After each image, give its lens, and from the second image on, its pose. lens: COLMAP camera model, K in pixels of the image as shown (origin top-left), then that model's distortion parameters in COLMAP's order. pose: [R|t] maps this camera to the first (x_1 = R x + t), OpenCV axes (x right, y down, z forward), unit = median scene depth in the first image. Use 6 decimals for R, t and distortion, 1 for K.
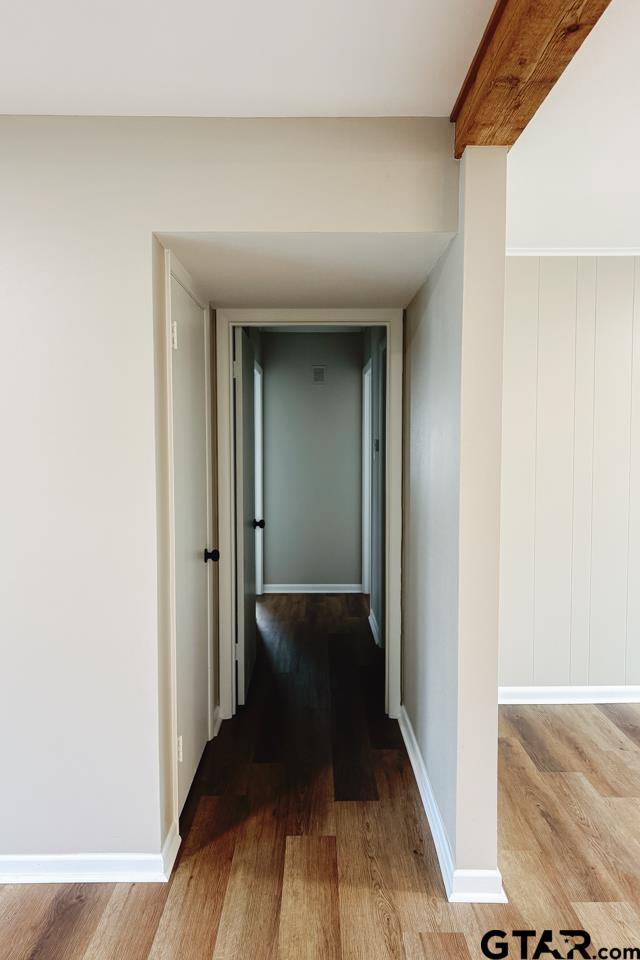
lens RADIAL K [[691.1, 0, 319.5], [0, 691.1, 473.2], [0, 0, 1]] dist [0.010354, 0.006844]
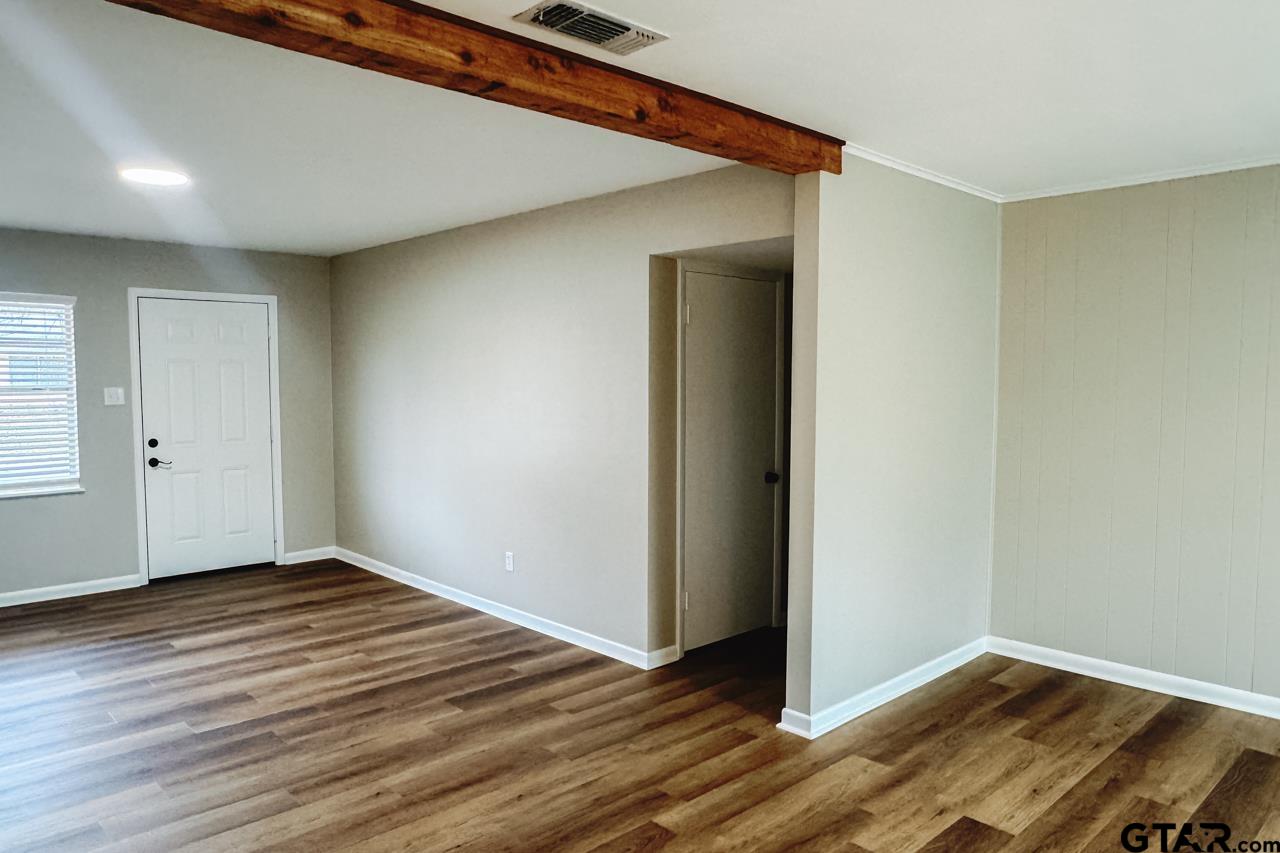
lens RADIAL K [[861.0, 0, 636.4], [0, 861.0, 428.9], [0, 0, 1]] dist [-0.053216, 0.041134]
pose [[0.678384, 0.043735, -0.733404, 0.937123], [-0.034536, 0.999021, 0.027630, -0.005857], [0.733895, 0.006585, 0.679231, -0.273492]]
